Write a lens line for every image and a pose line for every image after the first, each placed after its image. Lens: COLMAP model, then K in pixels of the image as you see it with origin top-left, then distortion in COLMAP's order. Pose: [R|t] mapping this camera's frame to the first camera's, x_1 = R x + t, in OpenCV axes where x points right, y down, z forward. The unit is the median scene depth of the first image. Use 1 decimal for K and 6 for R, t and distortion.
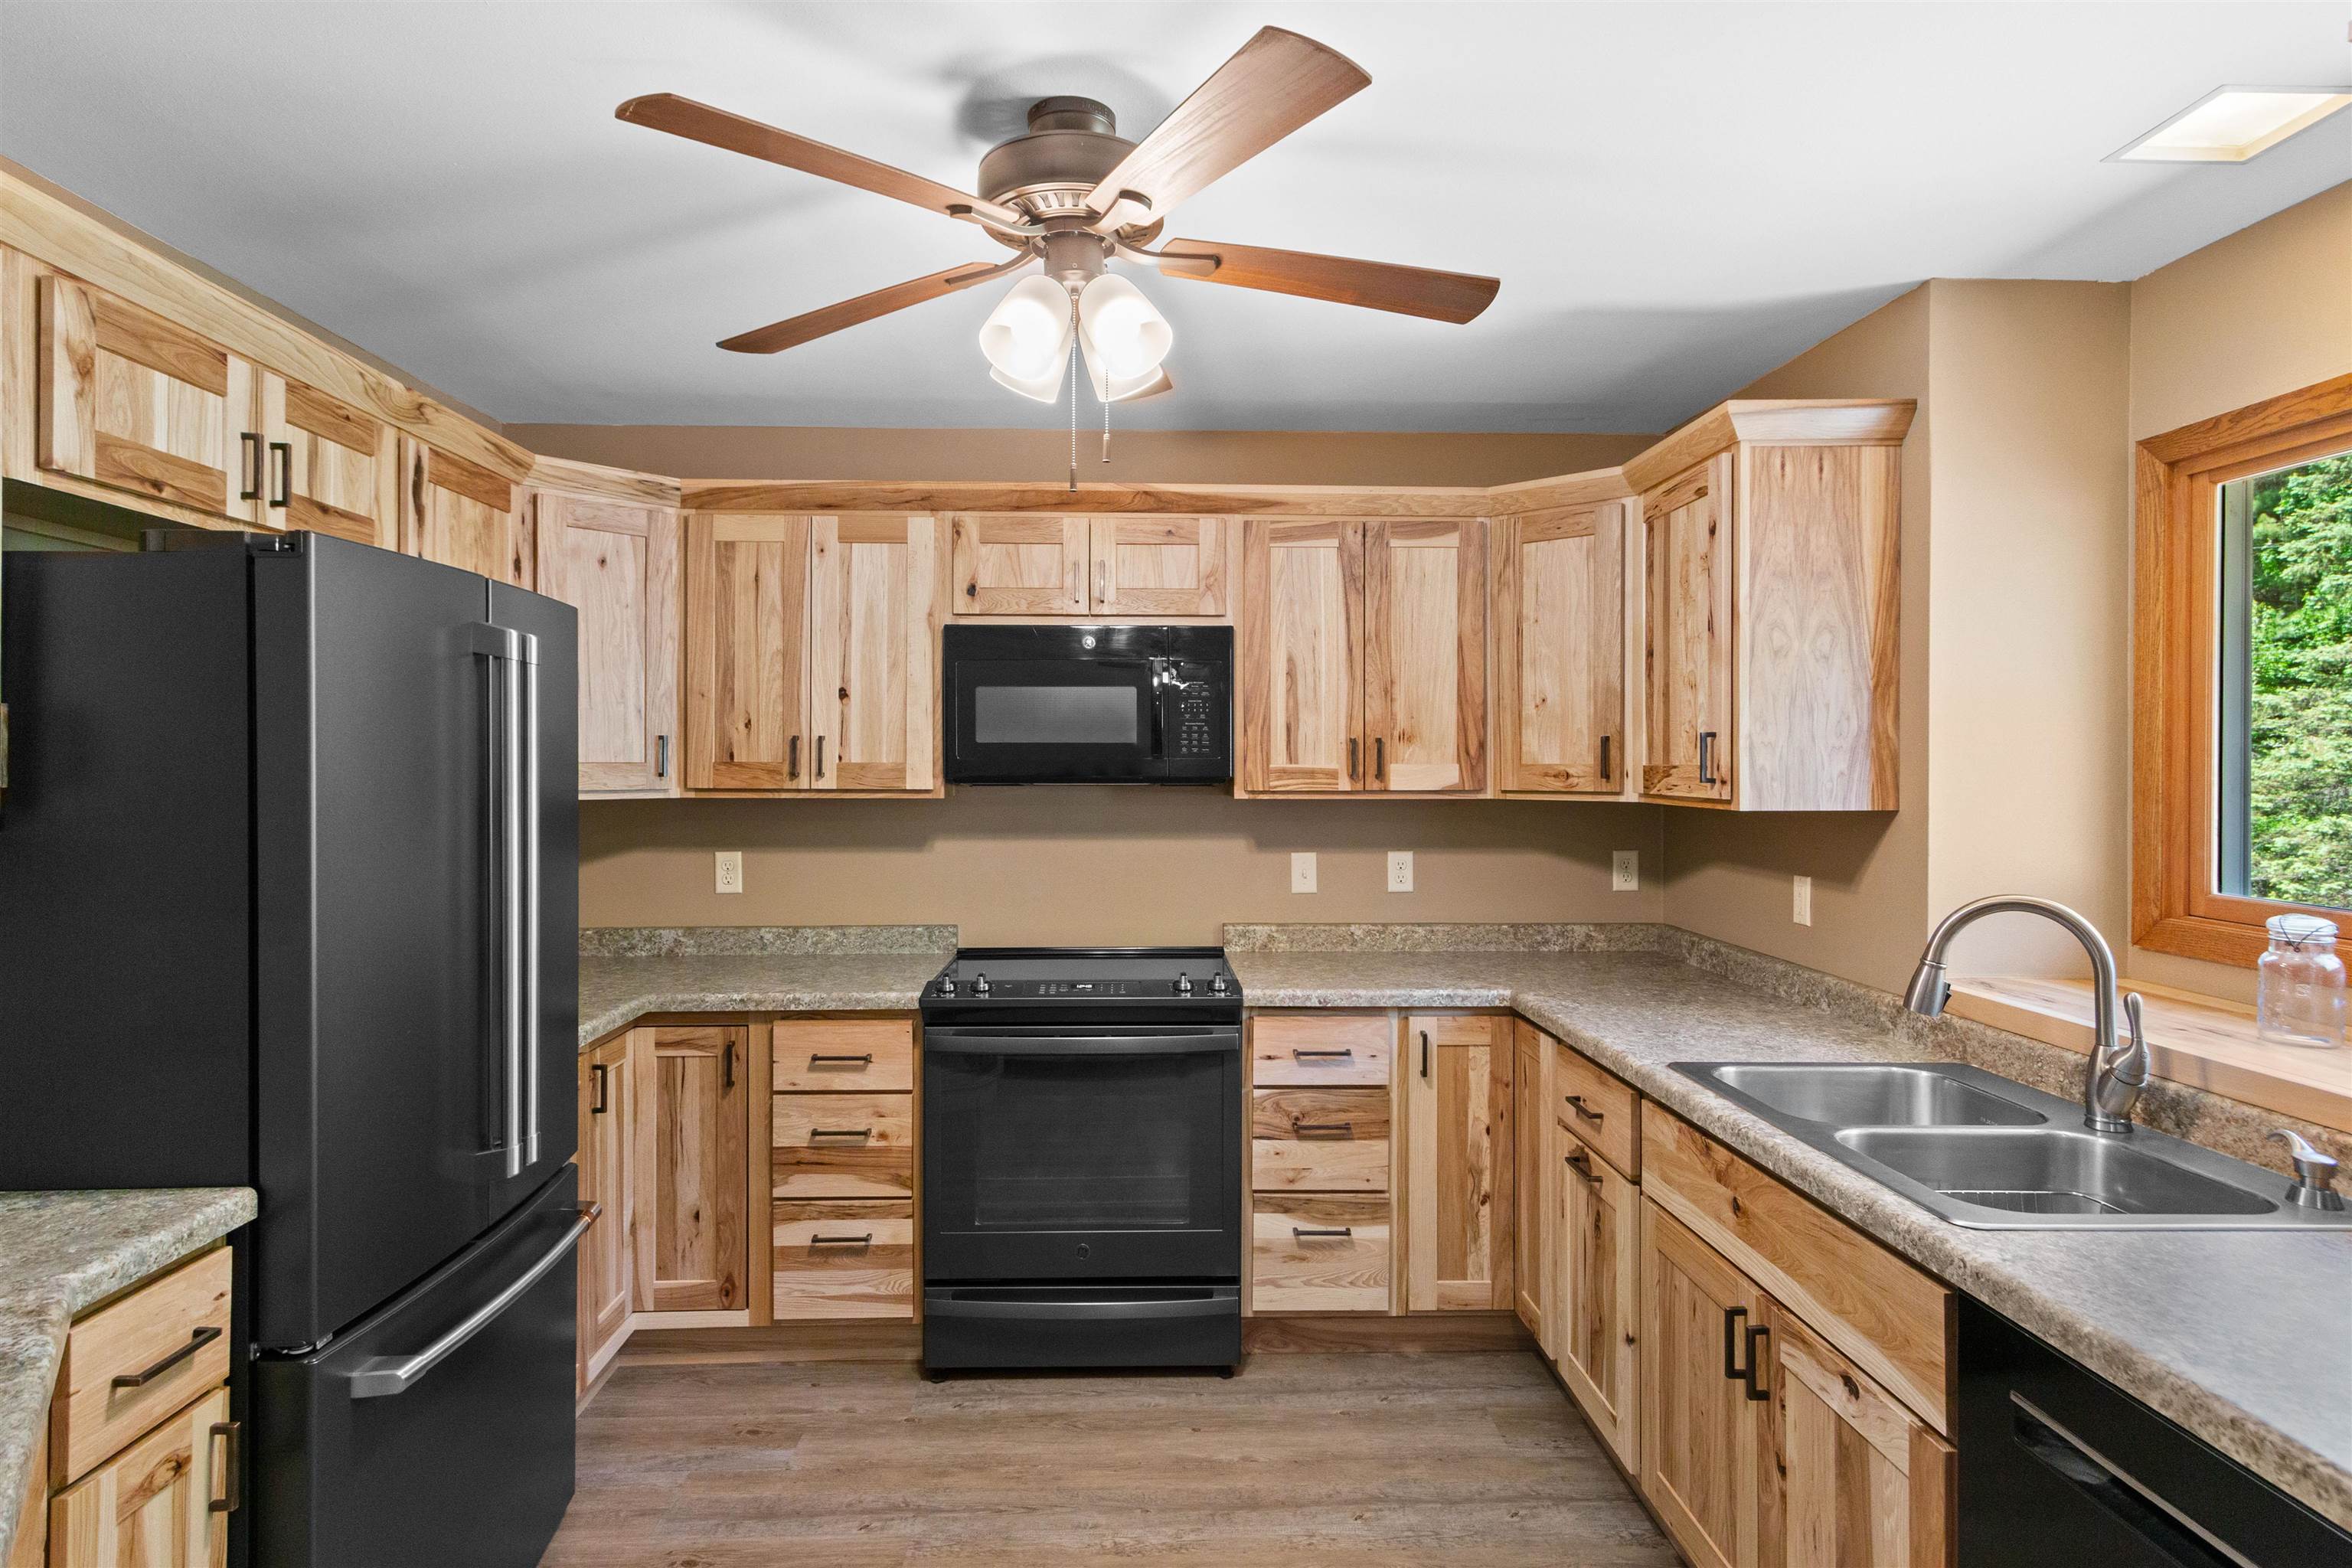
lens RADIAL K [[1280.6, 0, 1164.7], [0, 1280.6, 769.5], [0, 0, 1]] dist [0.007108, -0.004858]
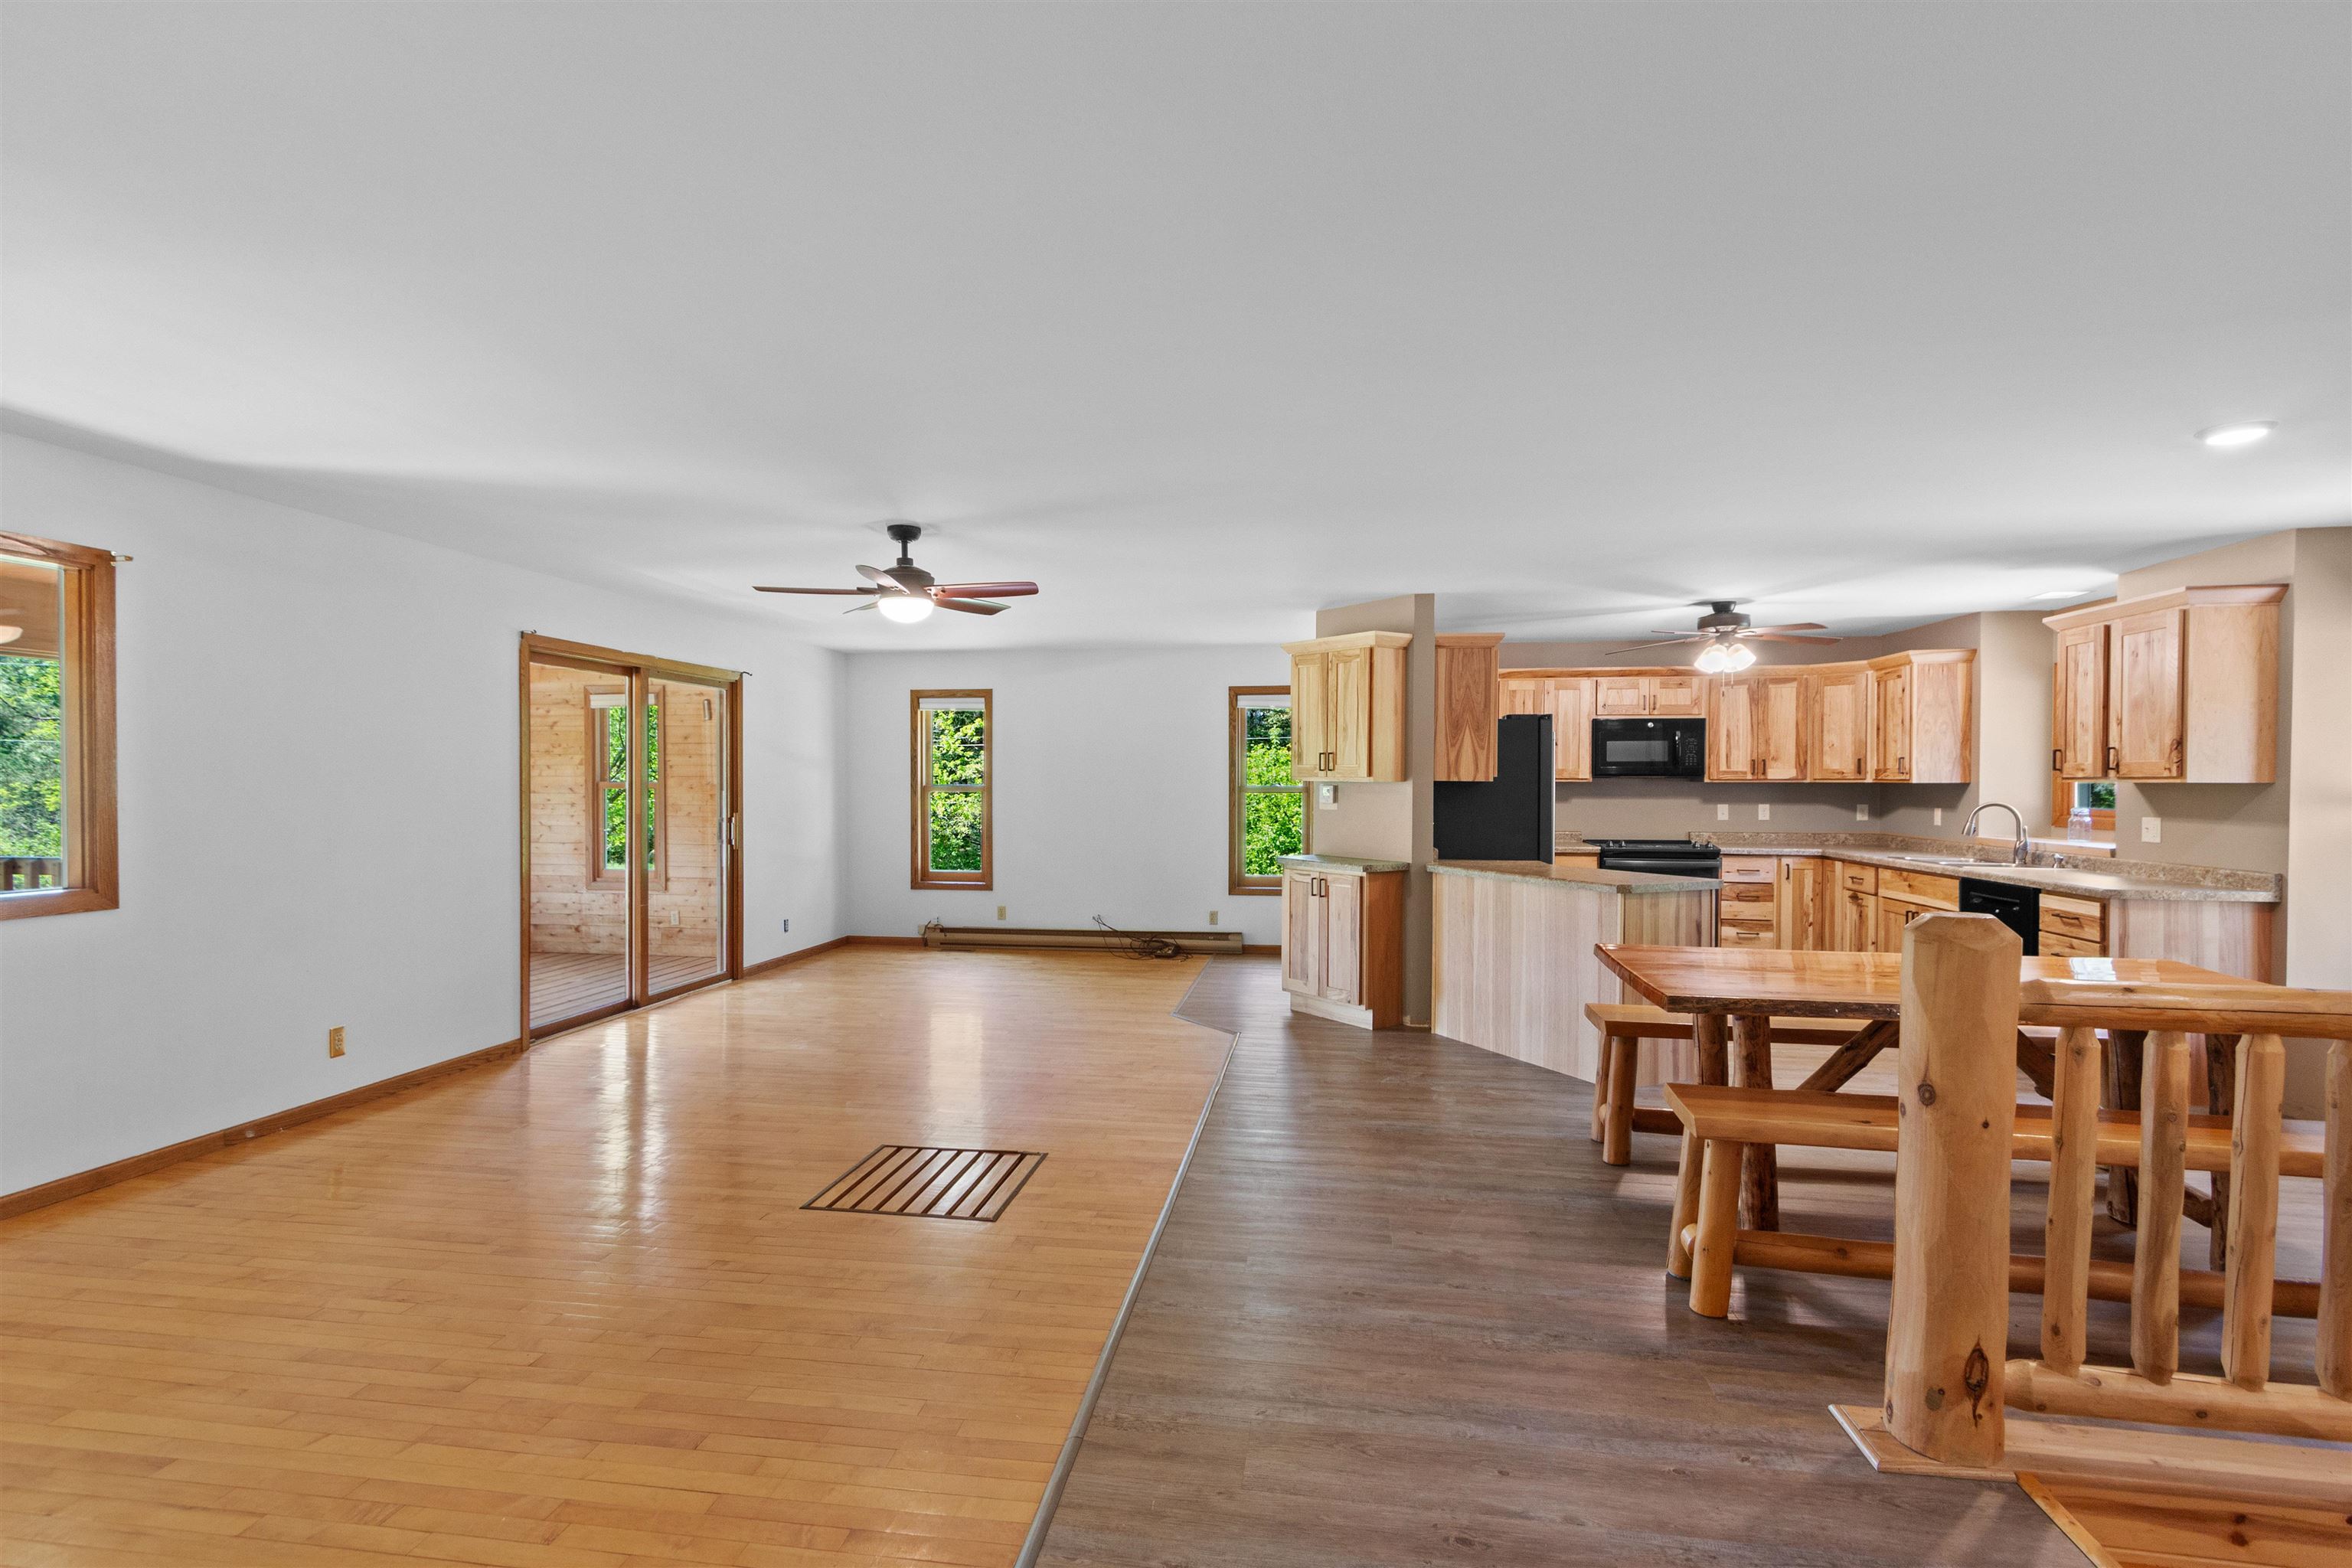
lens RADIAL K [[1094.0, 0, 1166.3], [0, 1094.0, 794.4], [0, 0, 1]] dist [0.007450, -0.003175]
pose [[0.983109, 0.002751, -0.182998, -0.694554], [-0.001219, 0.999963, 0.008487, 0.033477], [0.183015, -0.008120, 0.983077, -1.604348]]
